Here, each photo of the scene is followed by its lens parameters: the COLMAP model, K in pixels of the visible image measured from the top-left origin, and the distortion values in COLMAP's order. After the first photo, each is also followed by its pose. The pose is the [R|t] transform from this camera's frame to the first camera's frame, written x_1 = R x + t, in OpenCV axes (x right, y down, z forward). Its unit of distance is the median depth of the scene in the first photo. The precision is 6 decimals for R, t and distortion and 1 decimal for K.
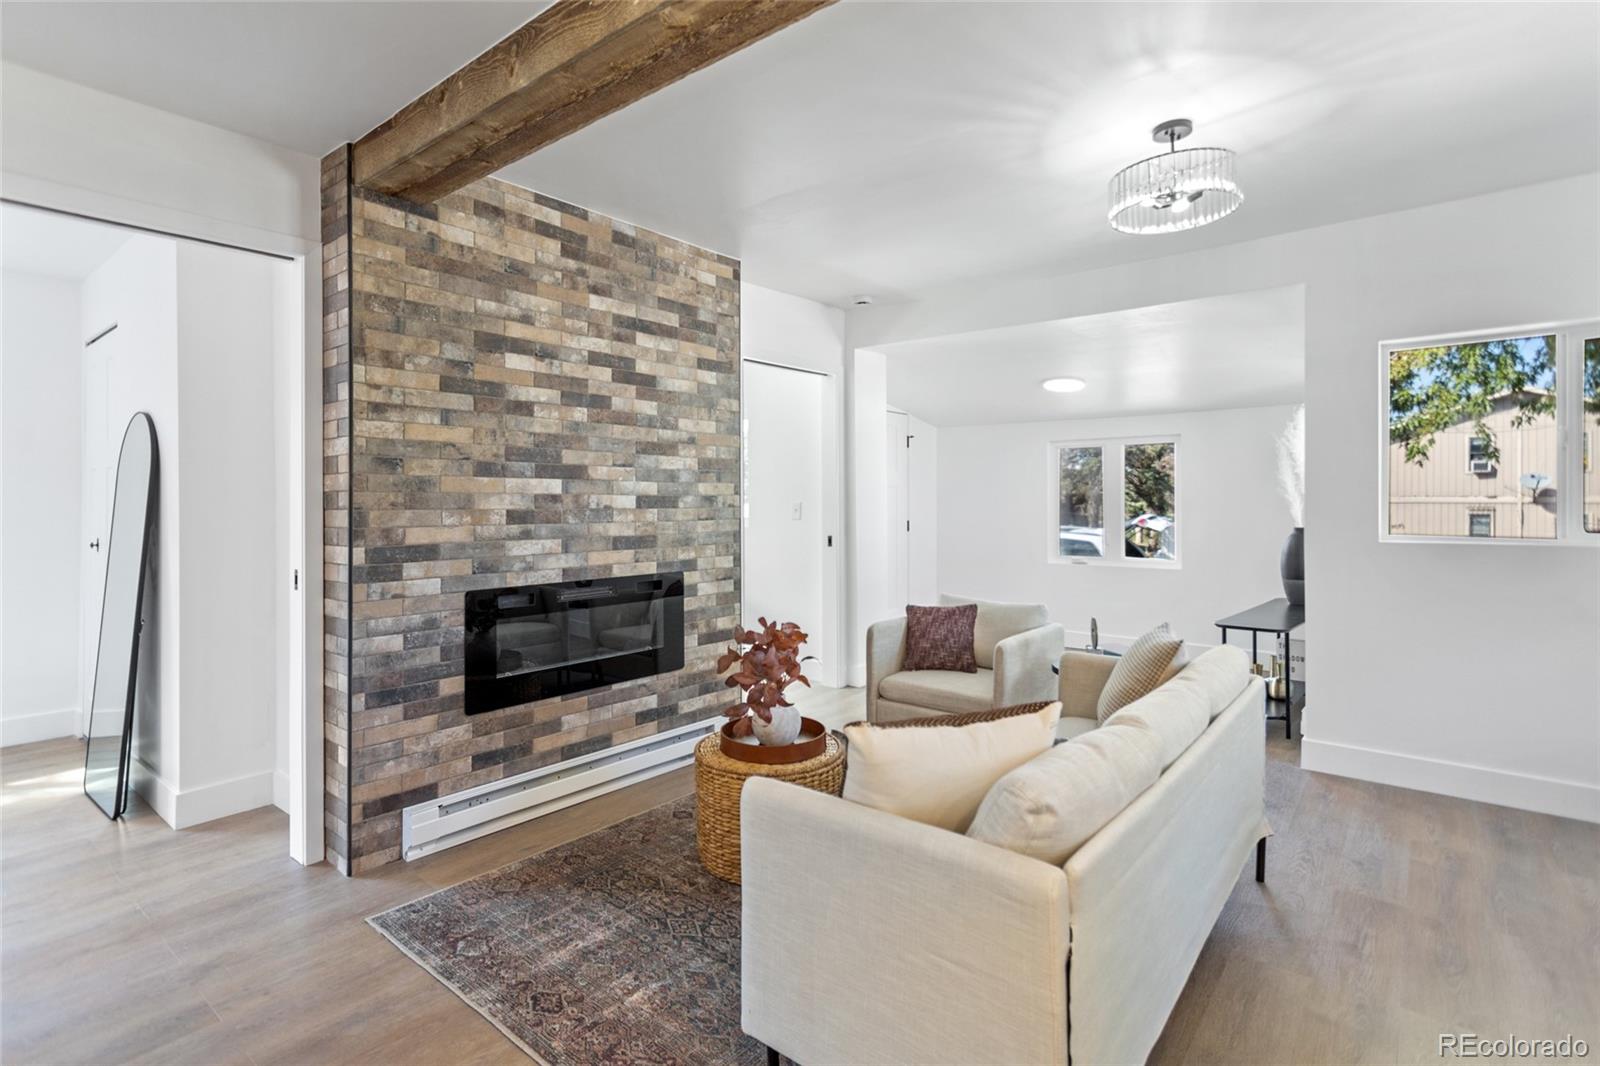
lens RADIAL K [[765.1, 0, 811.6], [0, 765.1, 498.3], [0, 0, 1]] dist [0.002668, 0.001450]
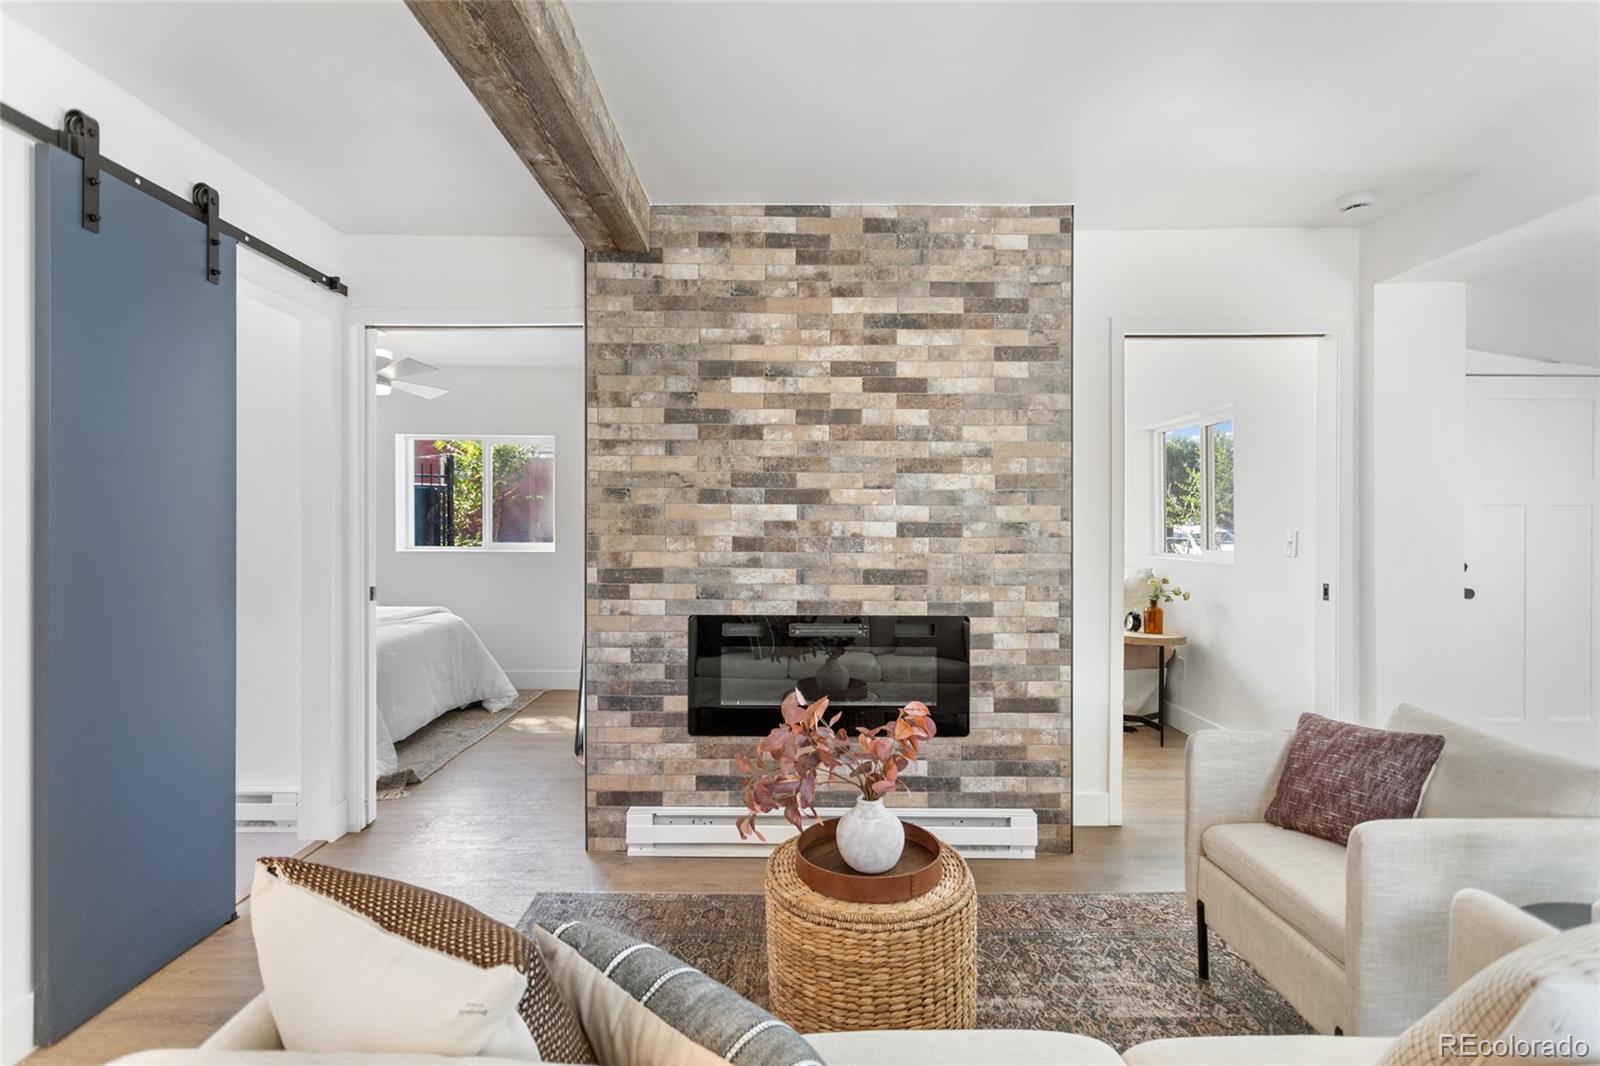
lens RADIAL K [[765.1, 0, 799.0], [0, 765.1, 527.7], [0, 0, 1]] dist [0.002668, 0.001450]
pose [[0.640903, 0.007688, -0.767583, 0.398627], [-0.001798, 0.999962, 0.008514, -0.004916], [0.767619, -0.004077, 0.640893, 0.414484]]
